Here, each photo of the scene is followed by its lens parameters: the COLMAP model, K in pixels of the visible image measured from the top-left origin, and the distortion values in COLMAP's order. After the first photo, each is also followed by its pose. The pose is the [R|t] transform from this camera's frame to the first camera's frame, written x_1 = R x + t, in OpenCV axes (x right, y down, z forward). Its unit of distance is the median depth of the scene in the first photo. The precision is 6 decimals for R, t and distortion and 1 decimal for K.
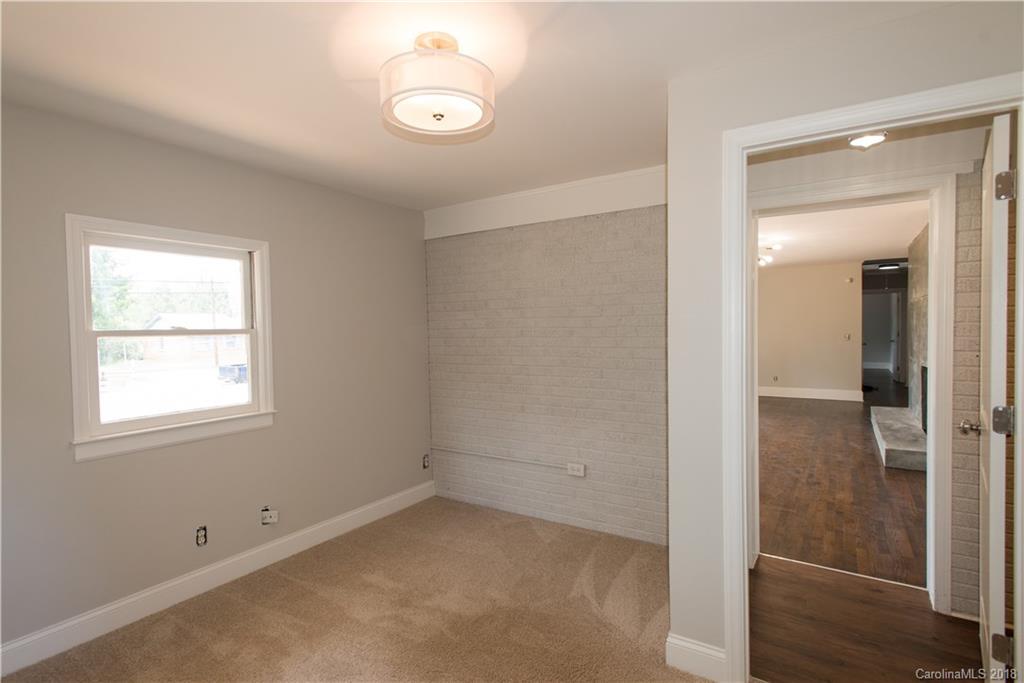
lens RADIAL K [[500.4, 0, 513.0], [0, 500.4, 340.1], [0, 0, 1]] dist [0.018040, -0.001123]
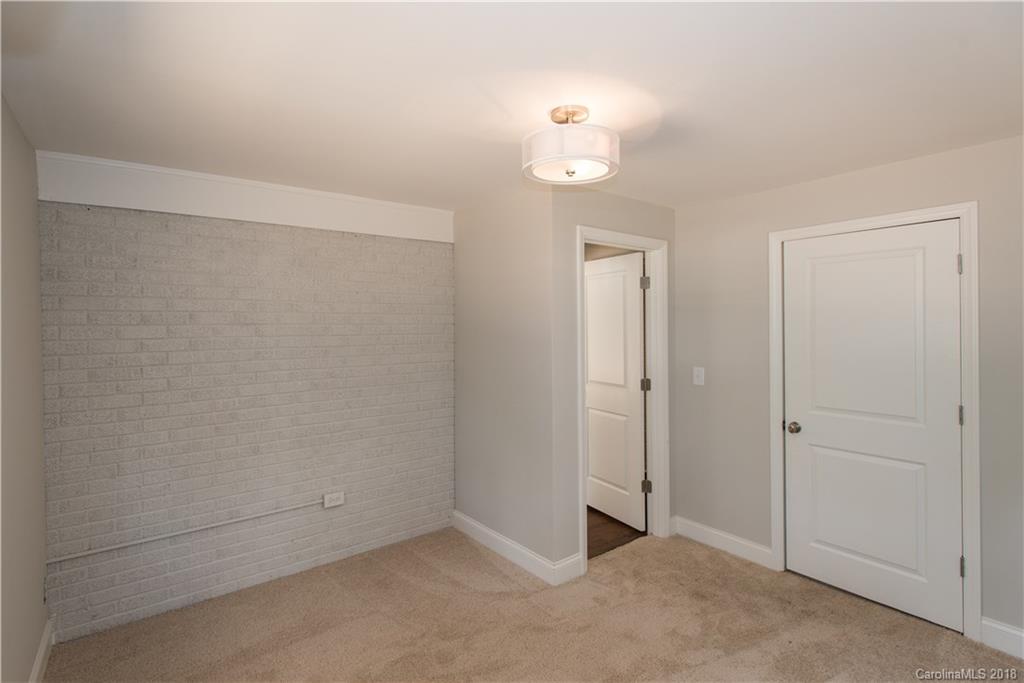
lens RADIAL K [[497.1, 0, 511.8], [0, 497.1, 328.4], [0, 0, 1]] dist [0.001573, -0.001017]
pose [[0.338463, 0.011984, 0.940903, -0.607333], [0.033931, 0.999113, -0.024931, -0.023481], [-0.940368, 0.040364, 0.337756, 0.349766]]
